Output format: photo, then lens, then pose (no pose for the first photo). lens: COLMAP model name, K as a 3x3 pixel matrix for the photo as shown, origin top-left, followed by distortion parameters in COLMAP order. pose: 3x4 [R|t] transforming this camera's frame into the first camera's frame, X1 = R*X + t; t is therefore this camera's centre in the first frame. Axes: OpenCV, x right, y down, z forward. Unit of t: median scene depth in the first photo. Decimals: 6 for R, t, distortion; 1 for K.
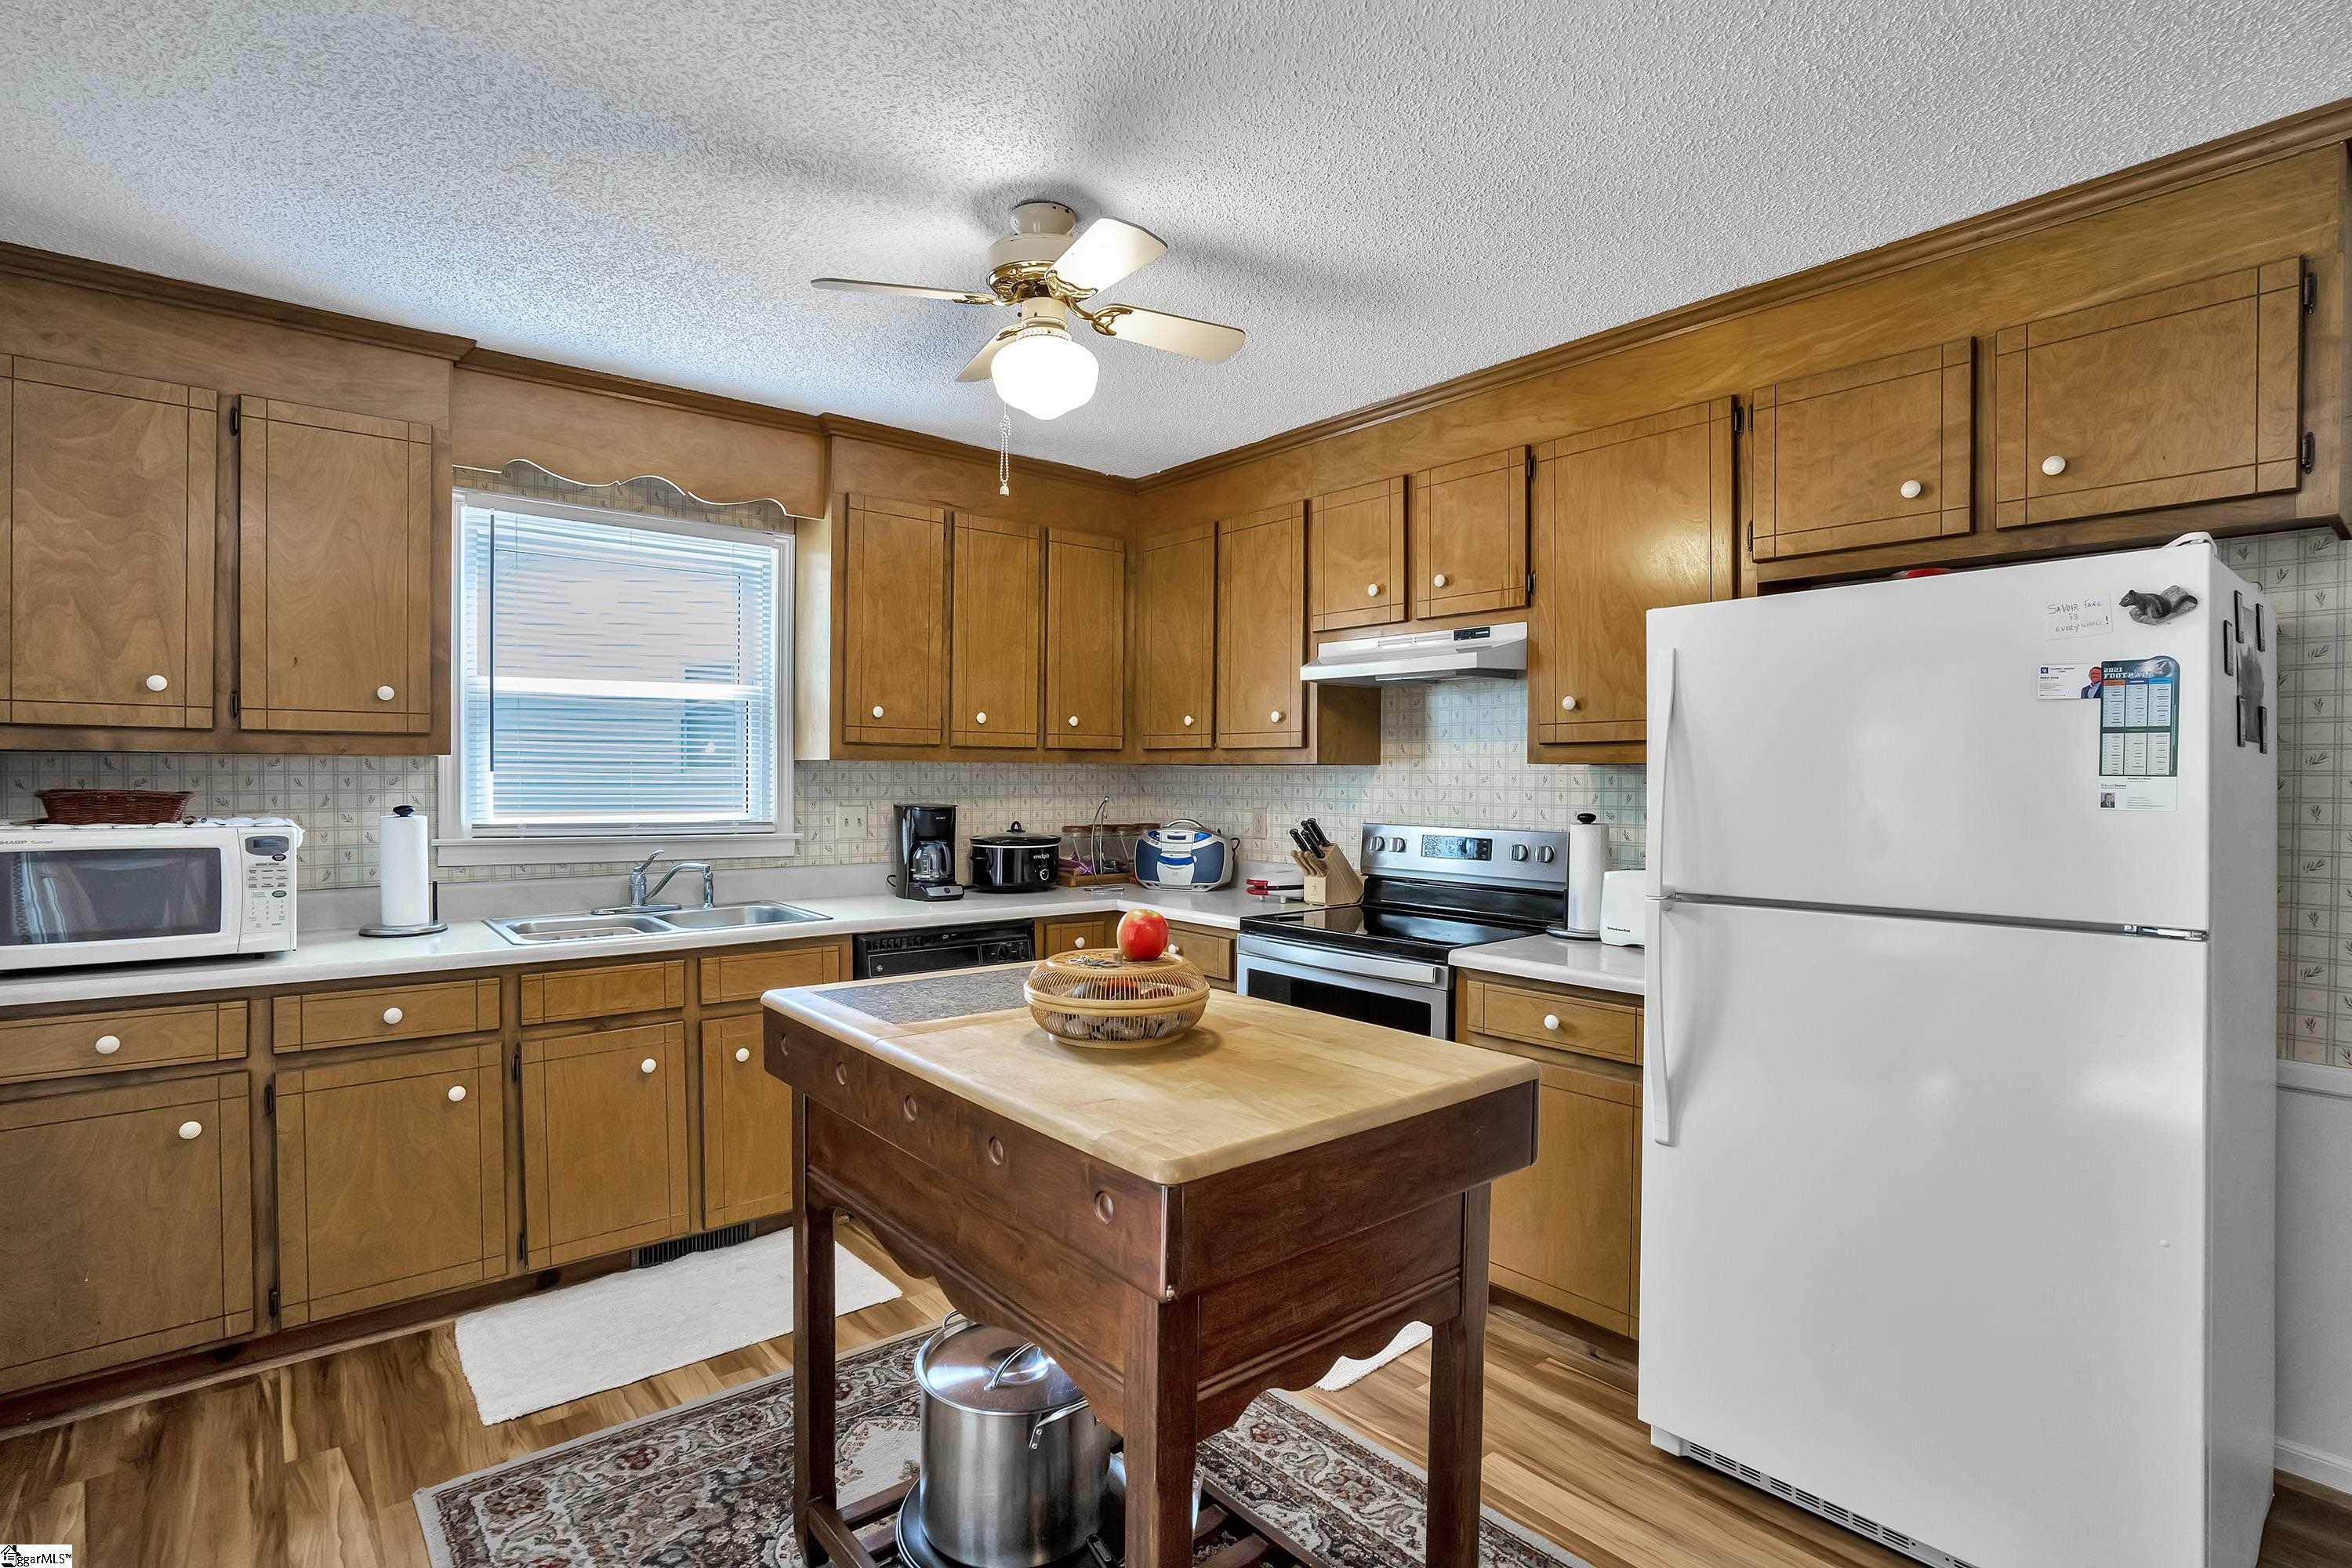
lens RADIAL K [[1146.1, 0, 1176.0], [0, 1146.1, 784.0], [0, 0, 1]] dist [-0.028088, 0.000078]
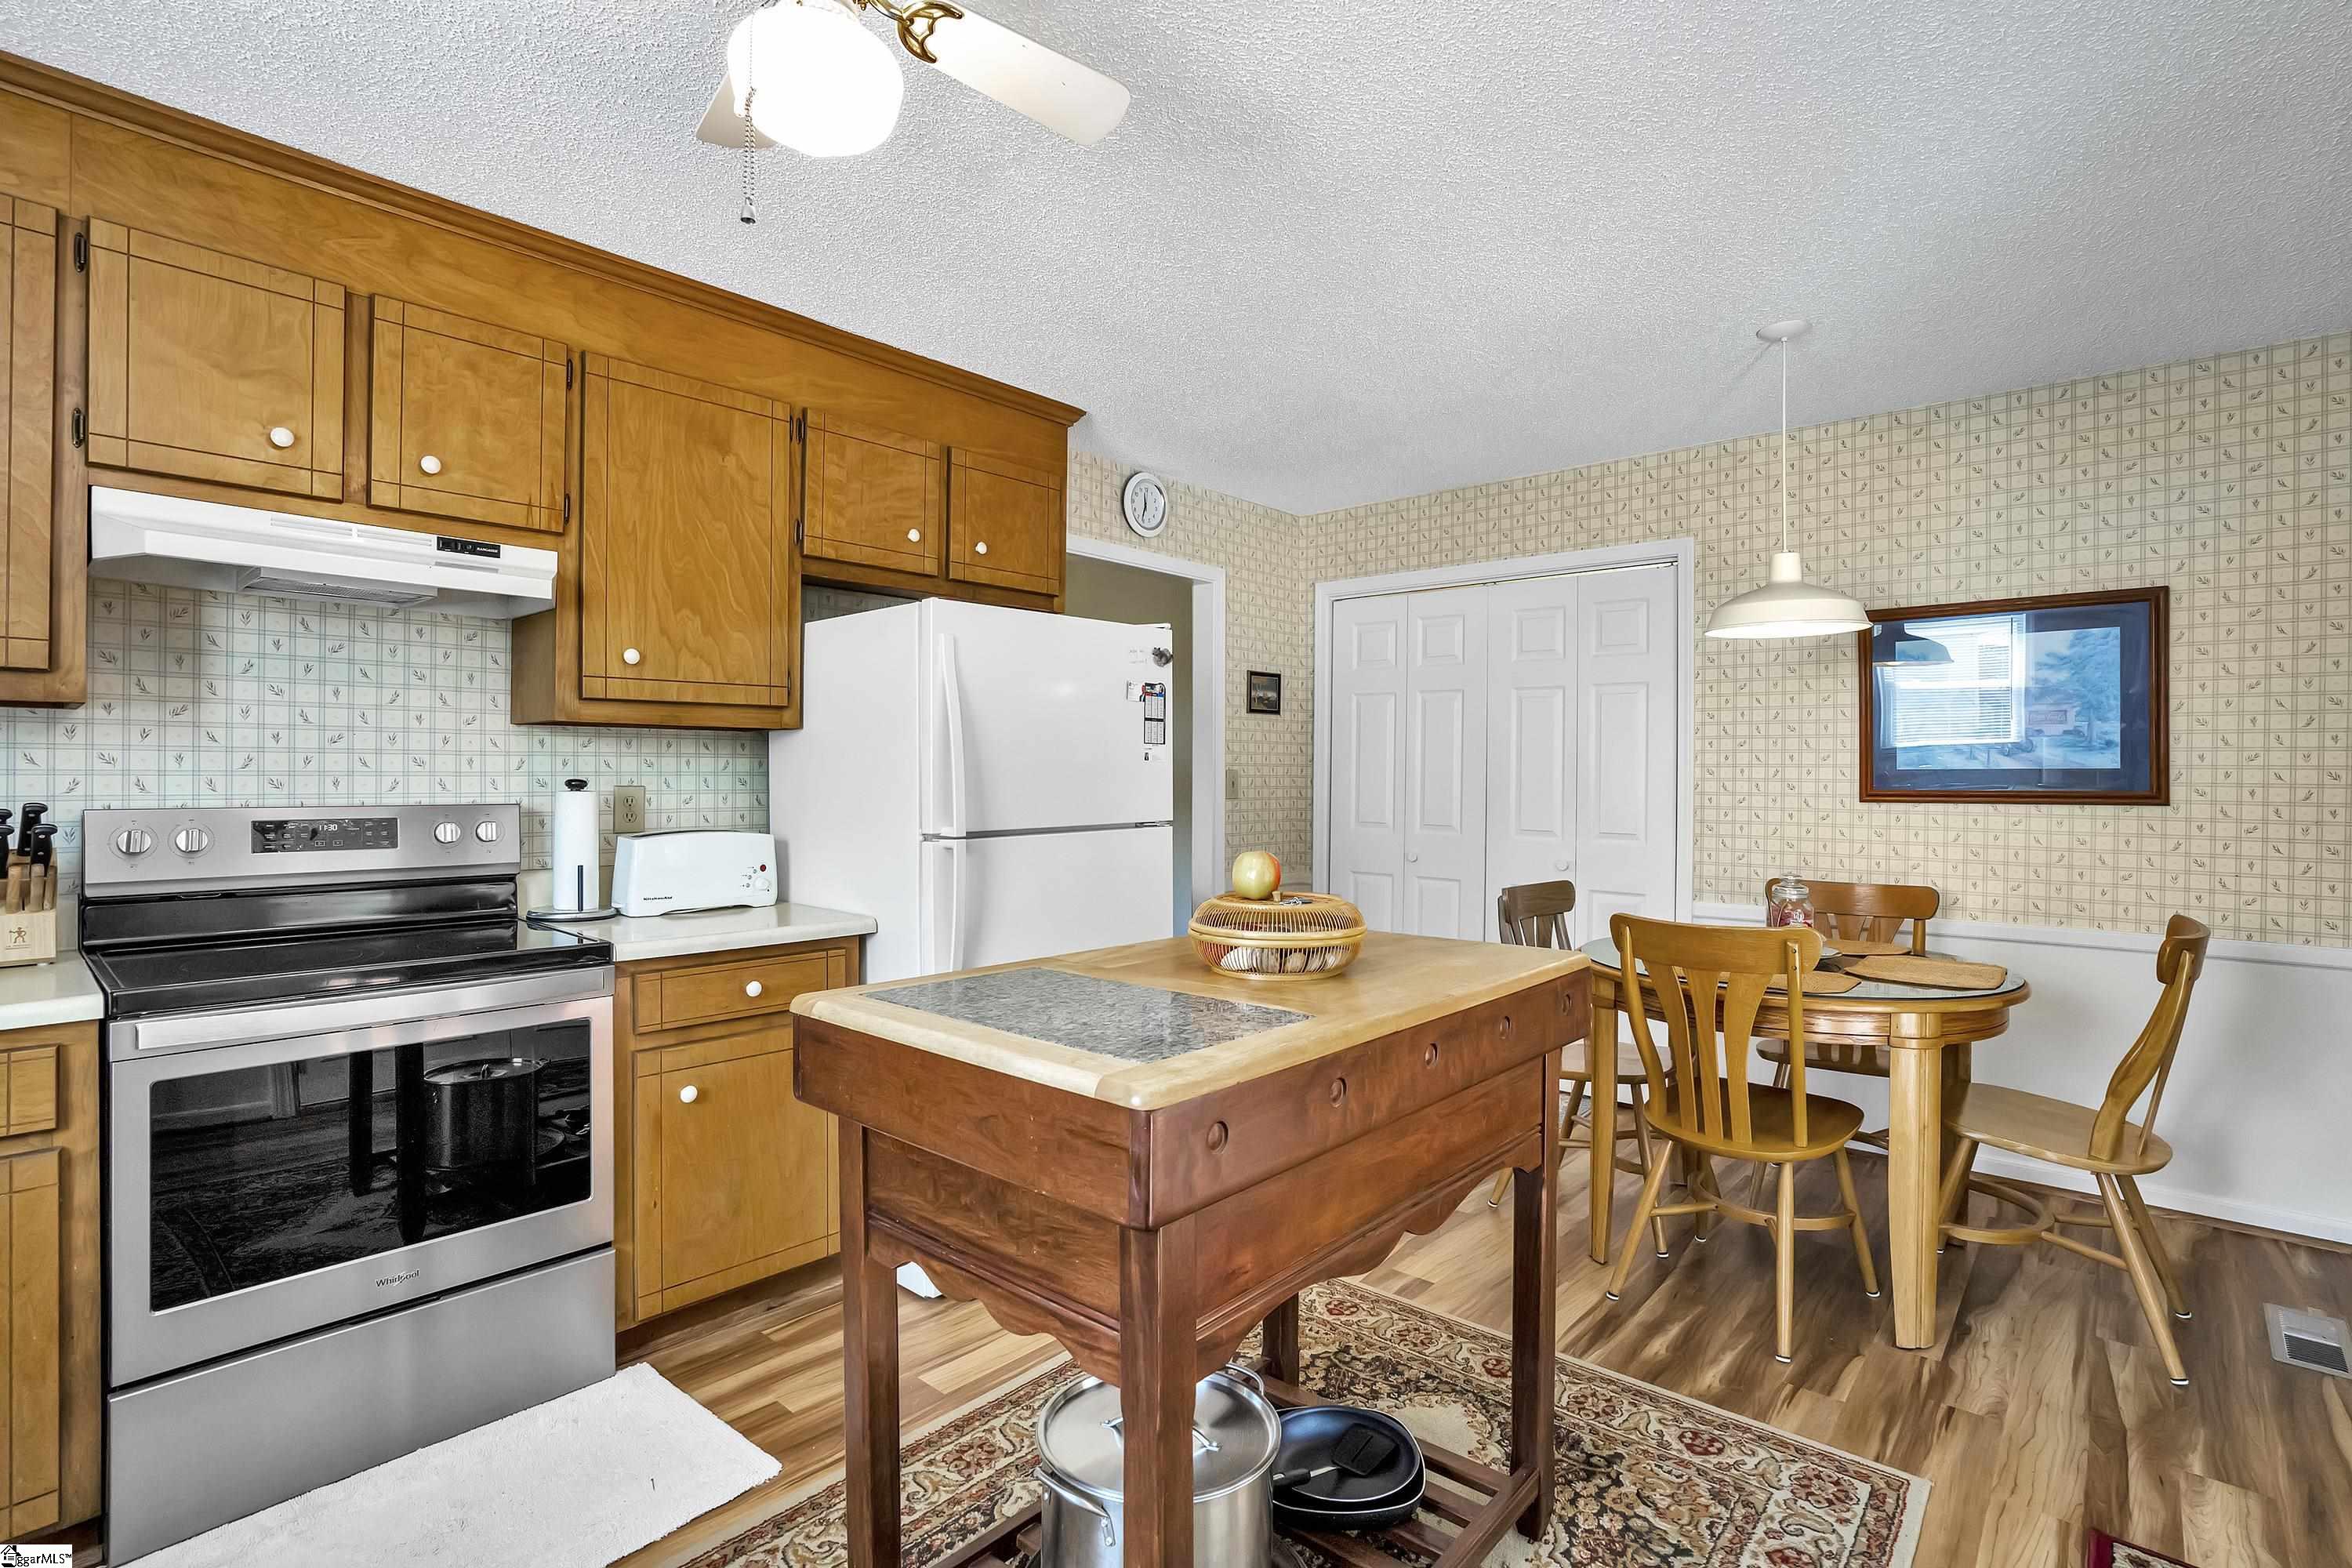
lens RADIAL K [[1117.3, 0, 1179.9], [0, 1117.3, 777.1], [0, 0, 1]] dist [-0.052539, 0.021878]
pose [[-0.146536, -0.005628, 0.989189, -0.370500], [0.003801, 0.999973, 0.006252, 0.013442], [-0.989198, 0.004676, -0.146511, 0.440936]]
